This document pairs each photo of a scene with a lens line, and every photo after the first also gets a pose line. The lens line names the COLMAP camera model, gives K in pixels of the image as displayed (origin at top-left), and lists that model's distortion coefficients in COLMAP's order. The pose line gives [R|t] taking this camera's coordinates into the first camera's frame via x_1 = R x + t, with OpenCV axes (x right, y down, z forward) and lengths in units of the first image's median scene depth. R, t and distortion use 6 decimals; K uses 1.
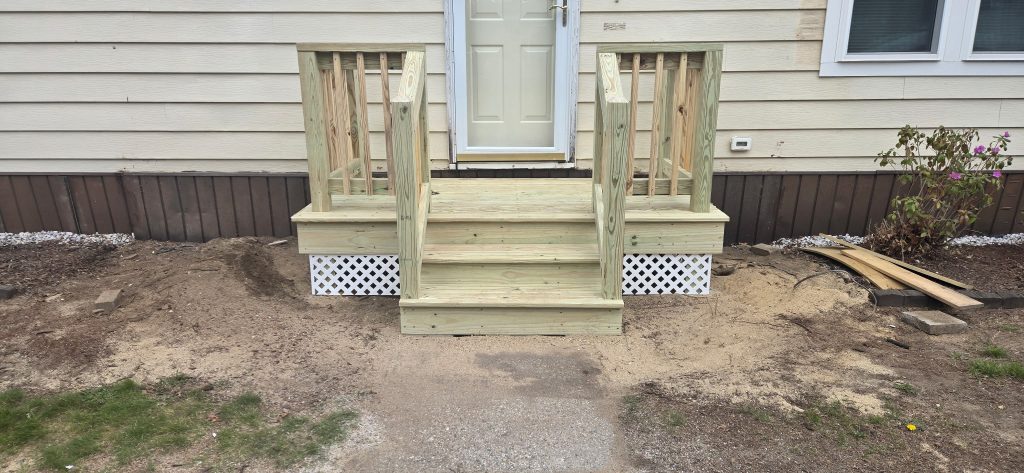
lens RADIAL K [[671.6, 0, 512.0], [0, 671.6, 236.5], [0, 0, 1]] dist [0.094287, -0.098819]
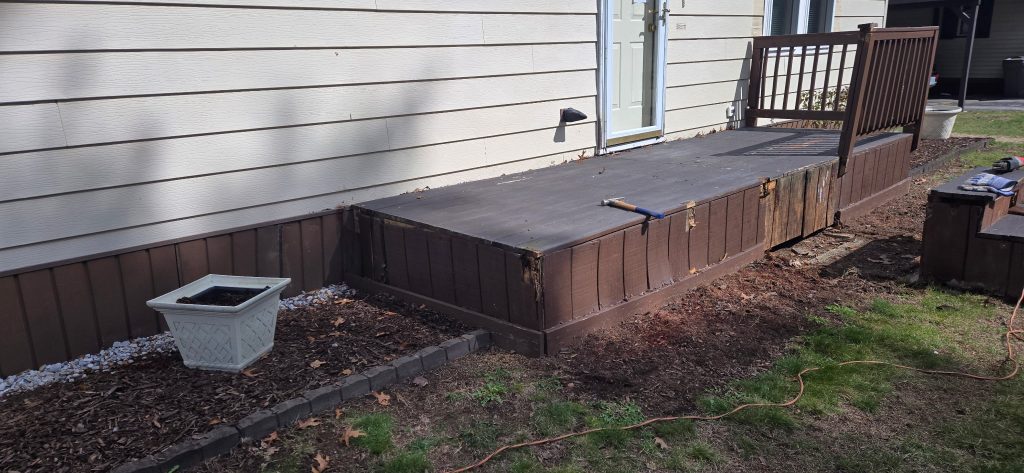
lens RADIAL K [[671.6, 0, 512.0], [0, 671.6, 236.5], [0, 0, 1]] dist [0.094287, -0.098819]
pose [[0.732436, -0.198606, 0.651225, -0.983201], [0.210494, 0.975701, 0.060818, -0.068133], [-0.647480, 0.092533, 0.756444, 0.273118]]
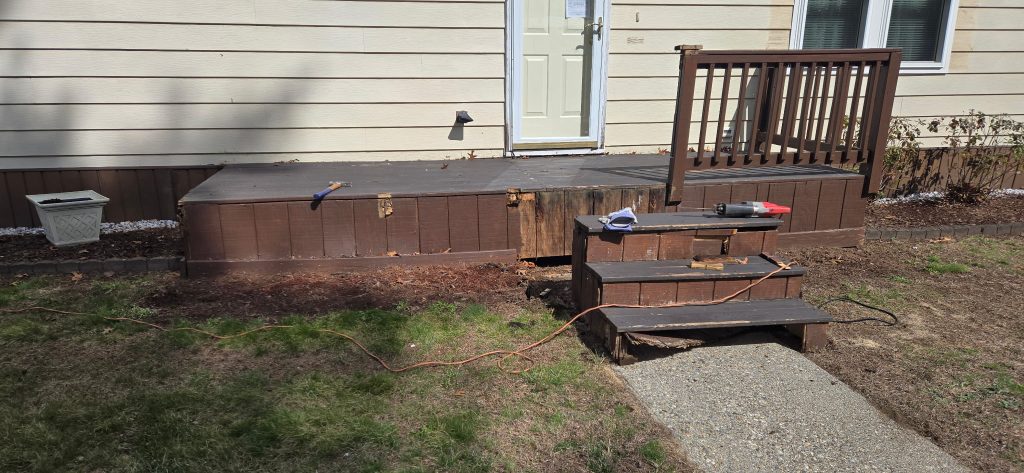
lens RADIAL K [[671.6, 0, 512.0], [0, 671.6, 236.5], [0, 0, 1]] dist [0.094287, -0.098819]
pose [[0.982979, -0.041693, 0.178927, -0.316024], [0.043452, 0.999038, -0.005921, 0.054449], [-0.178508, 0.013595, 0.983845, -0.202309]]
